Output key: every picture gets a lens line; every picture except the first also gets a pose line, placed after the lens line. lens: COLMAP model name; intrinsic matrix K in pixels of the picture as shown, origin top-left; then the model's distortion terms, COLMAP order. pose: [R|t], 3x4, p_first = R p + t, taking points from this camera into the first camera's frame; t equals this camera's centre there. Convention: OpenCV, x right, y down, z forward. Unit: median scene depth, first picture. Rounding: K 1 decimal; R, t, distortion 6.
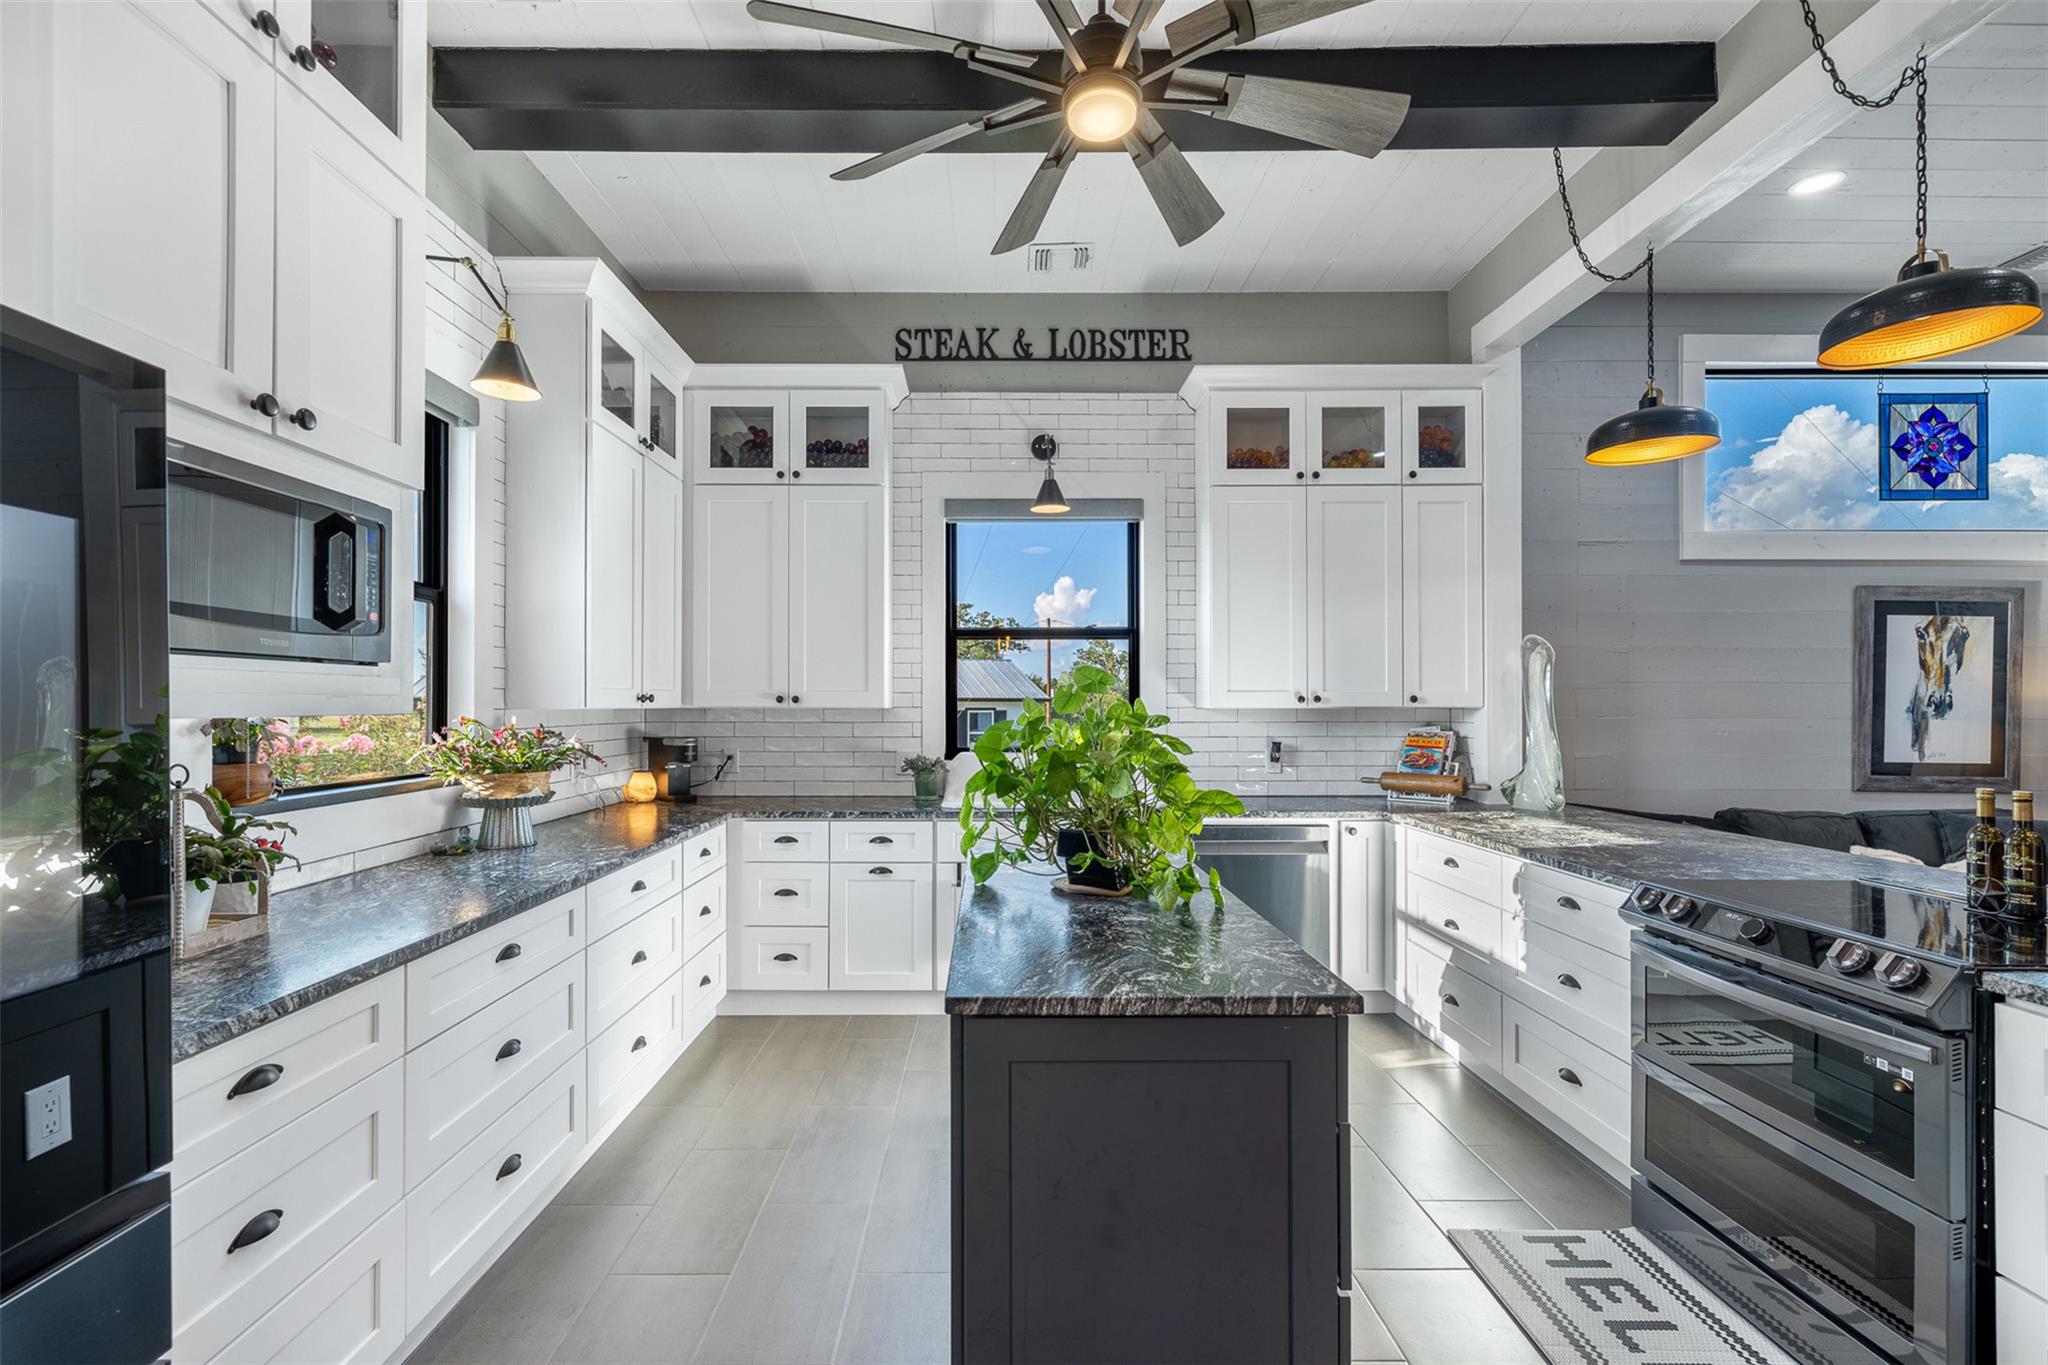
lens RADIAL K [[885.4, 0, 1020.6], [0, 885.4, 696.9], [0, 0, 1]] dist [-0.000229, 0.000131]
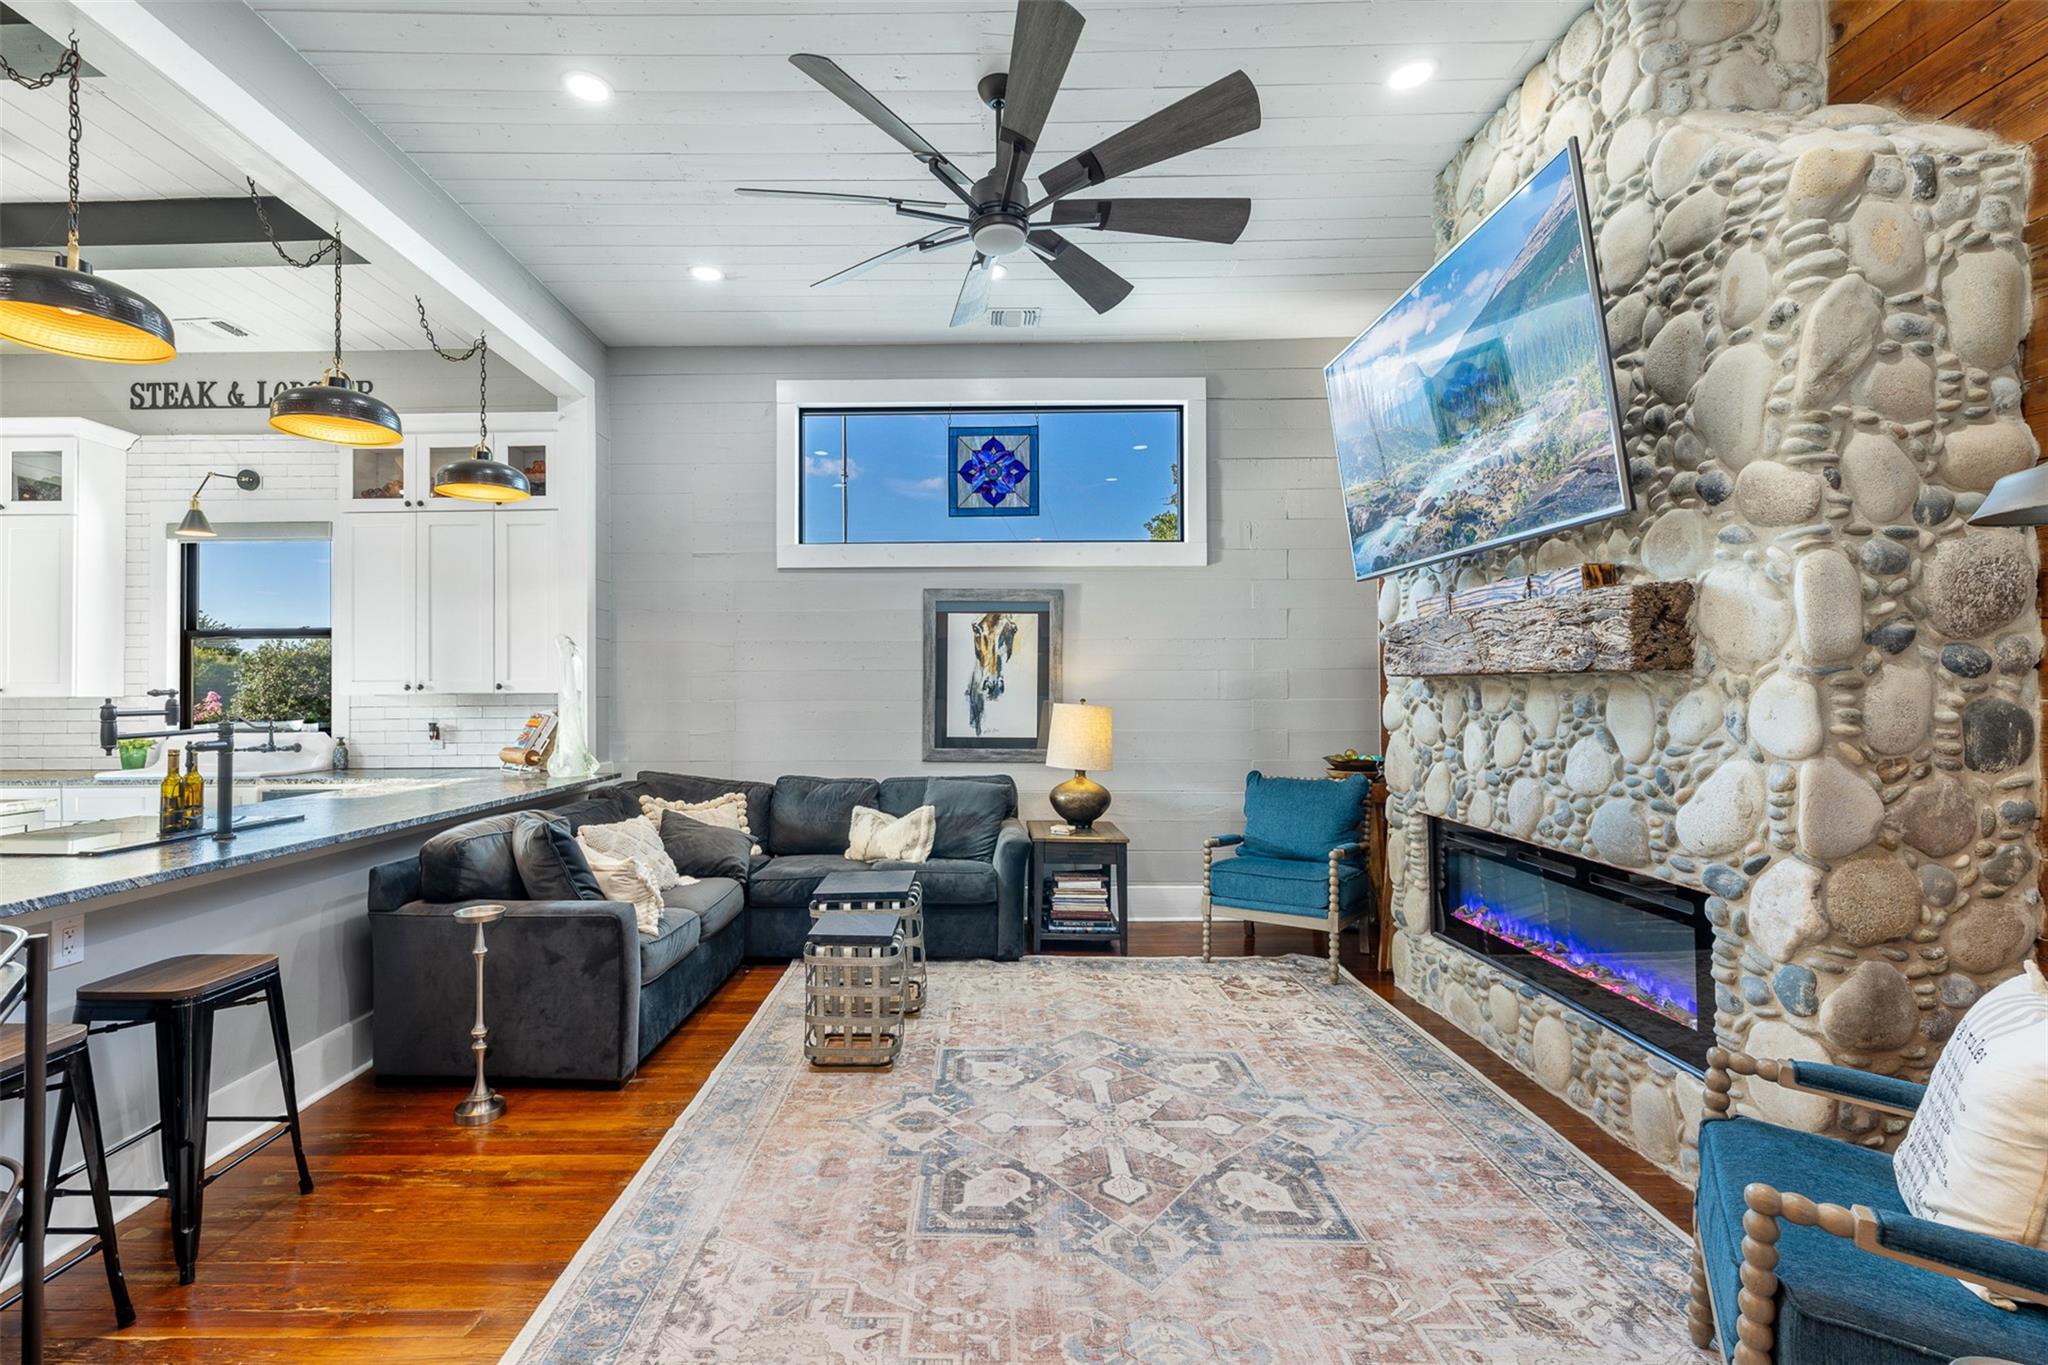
lens RADIAL K [[885.4, 0, 1021.8], [0, 885.4, 672.5], [0, 0, 1]] dist [-0.000229, 0.000131]
pose [[0.999864, -0.006623, -0.015088, 1.090951], [0.006483, 0.999935, -0.009363, -0.001117], [0.015149, 0.009264, 0.999842, -0.187117]]
